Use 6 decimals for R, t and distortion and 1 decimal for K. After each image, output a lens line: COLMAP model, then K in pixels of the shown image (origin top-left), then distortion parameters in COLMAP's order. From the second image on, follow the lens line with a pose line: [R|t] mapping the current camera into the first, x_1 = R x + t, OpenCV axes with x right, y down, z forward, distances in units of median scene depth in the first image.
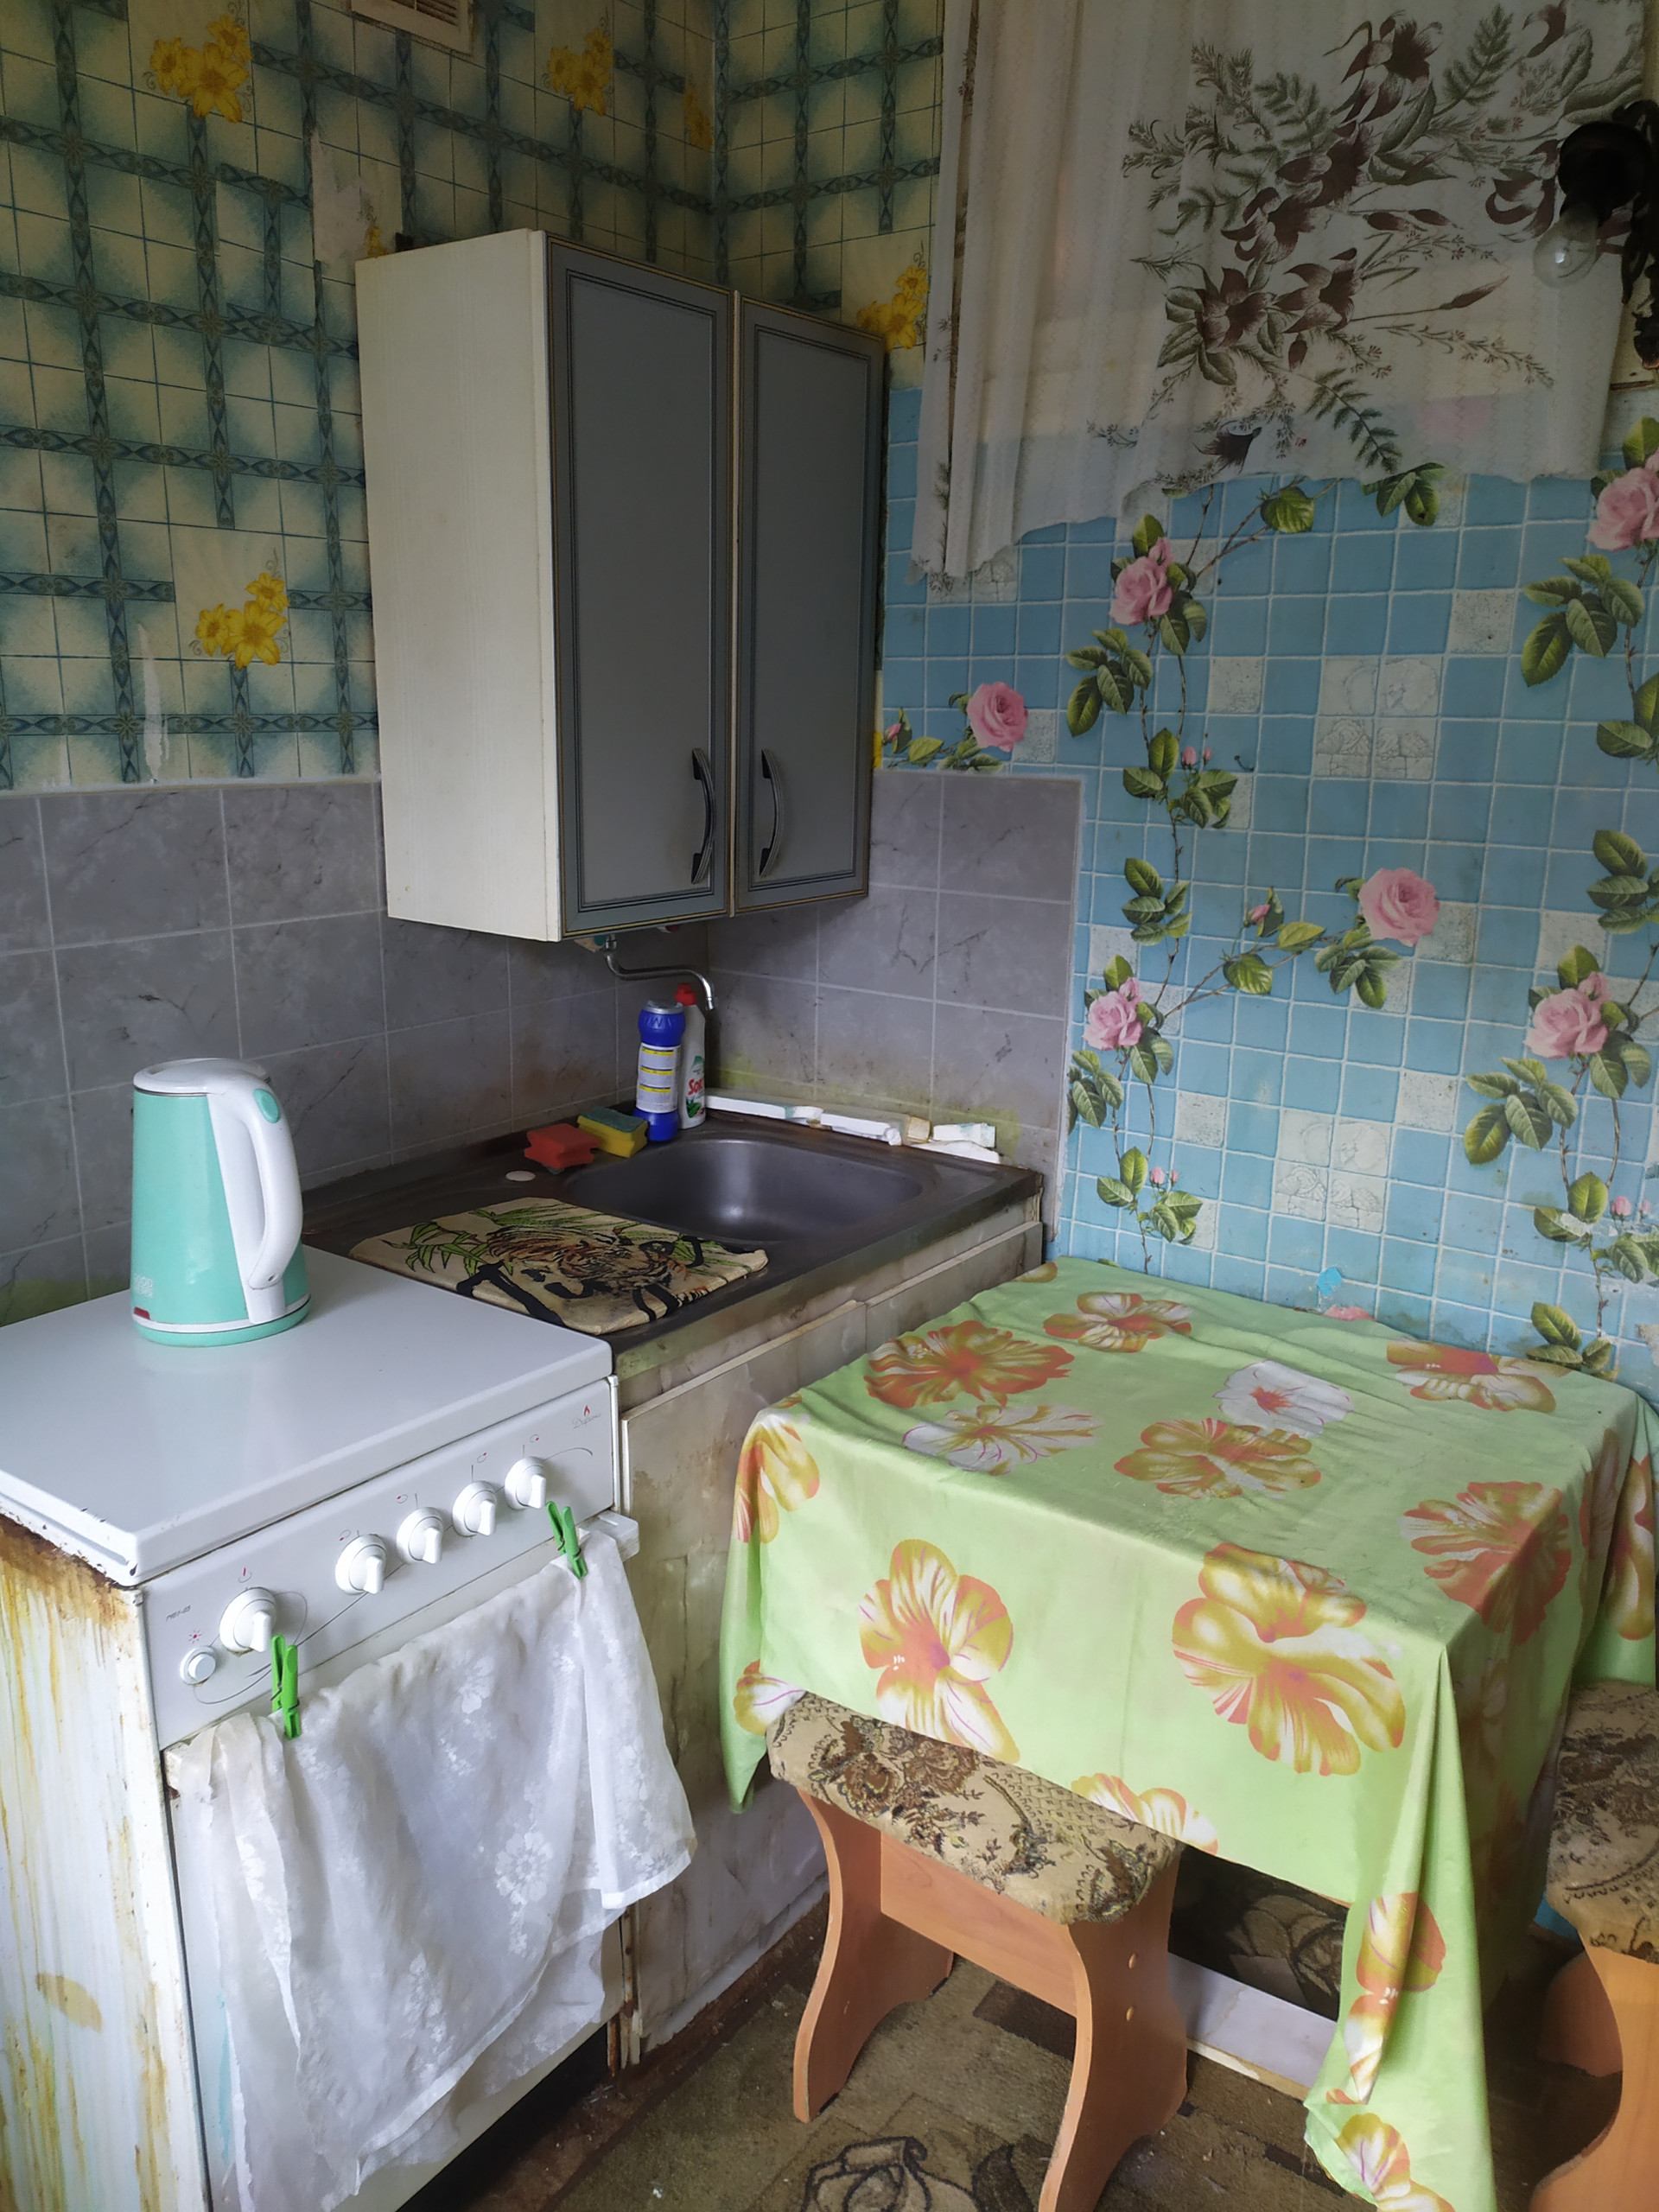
lens RADIAL K [[1667.6, 0, 808.1], [0, 1667.6, 1113.2], [0, 0, 1]] dist [0.082927, -0.093960]
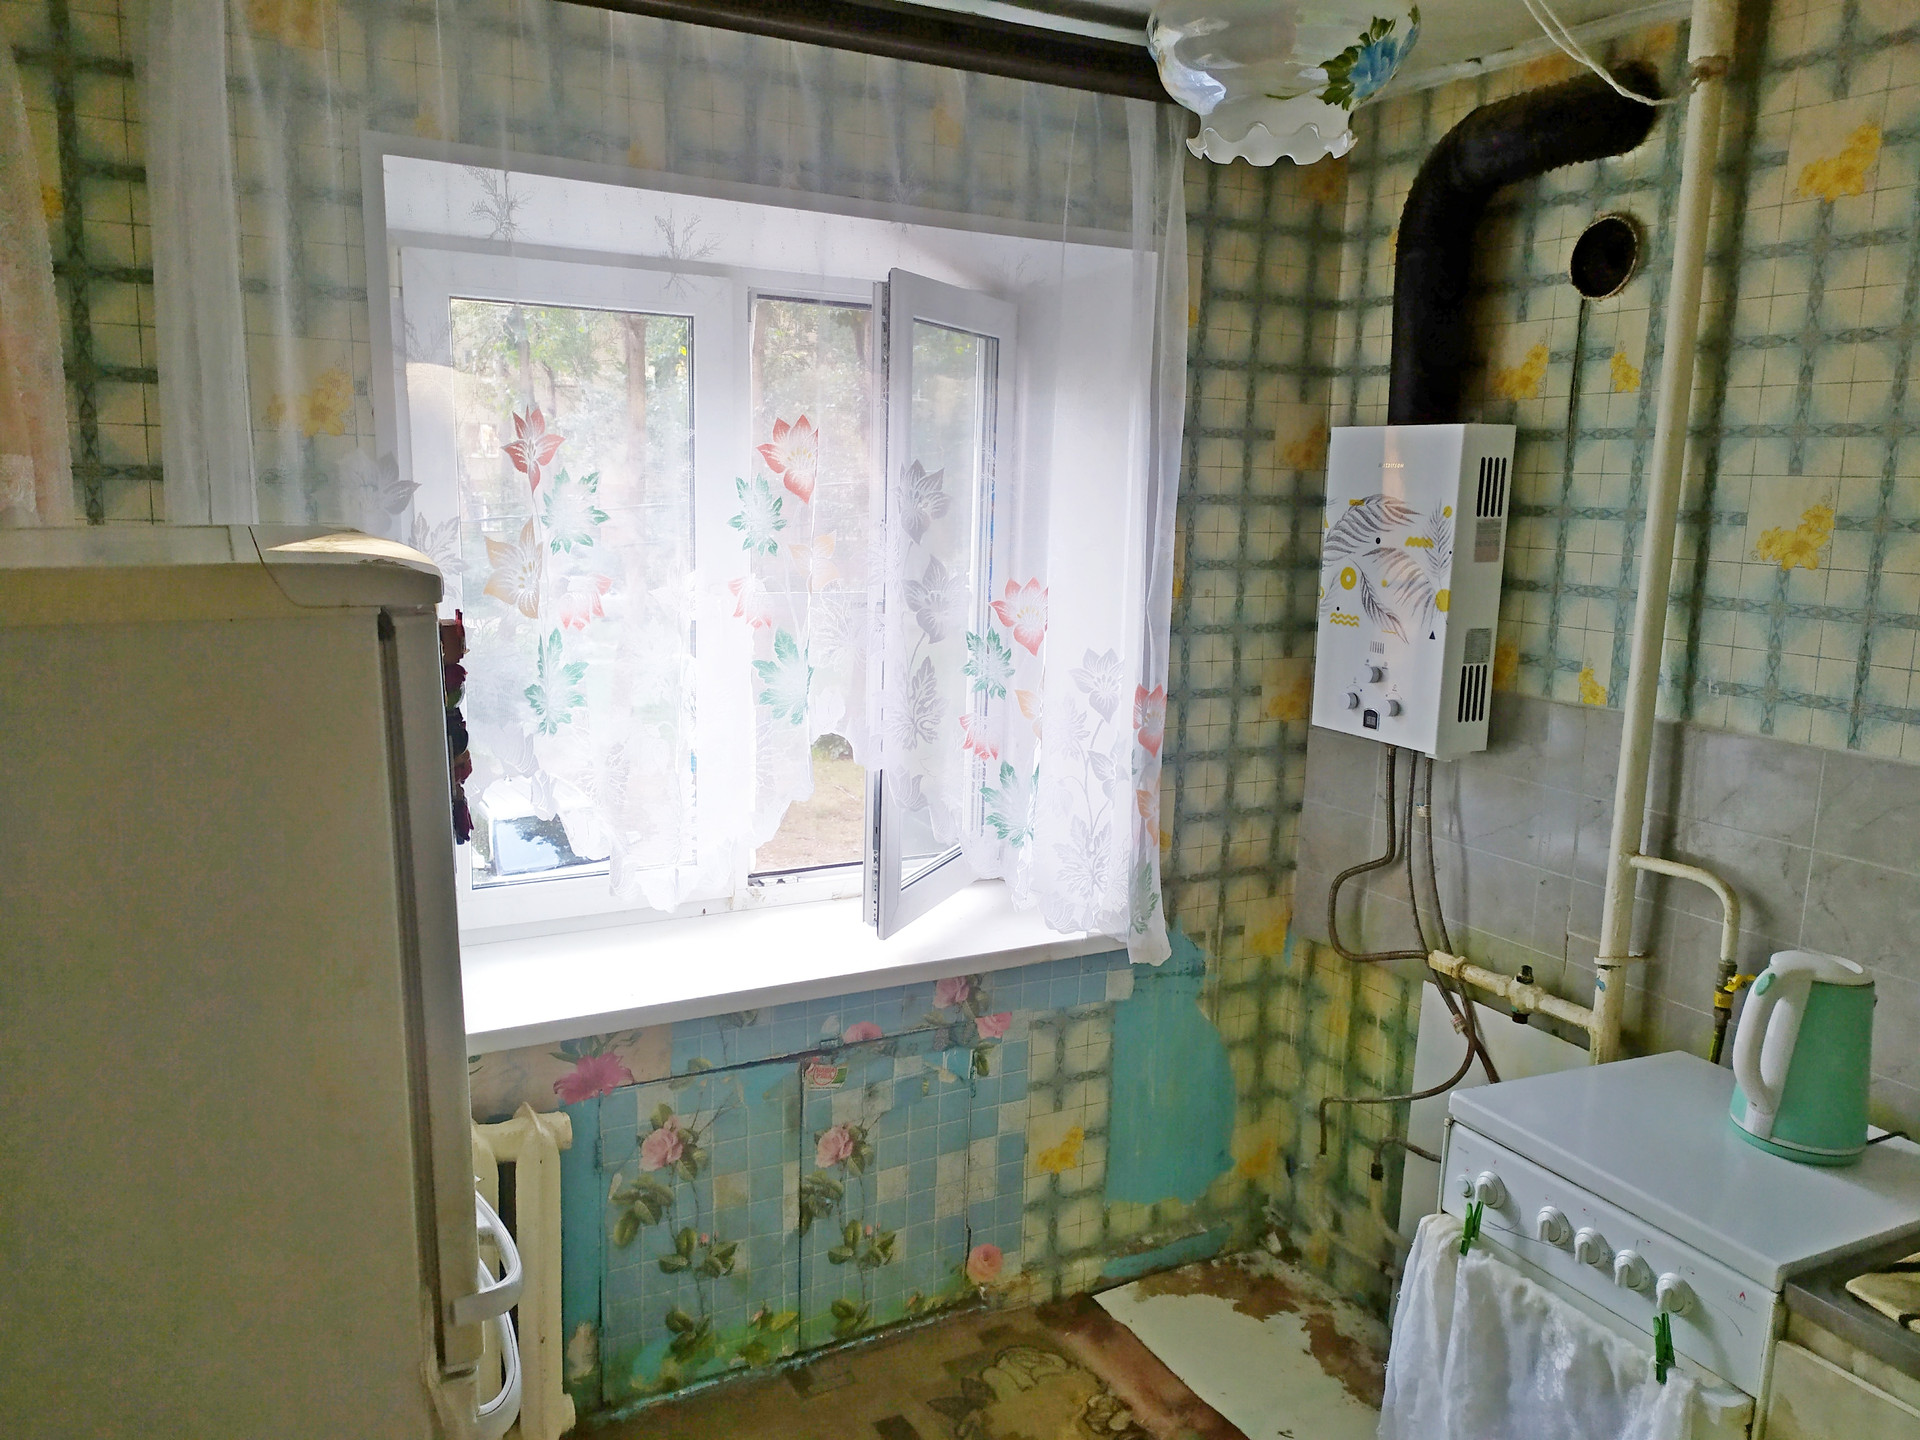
lens RADIAL K [[1447.4, 0, 973.8], [0, 1447.4, 729.7], [0, 0, 1]] dist [0.082927, -0.093960]
pose [[-0.414570, 0.131208, -0.900509, 0.902311], [-0.260088, 0.931191, 0.255415, -0.299762], [0.872059, 0.340099, -0.351919, 0.660658]]
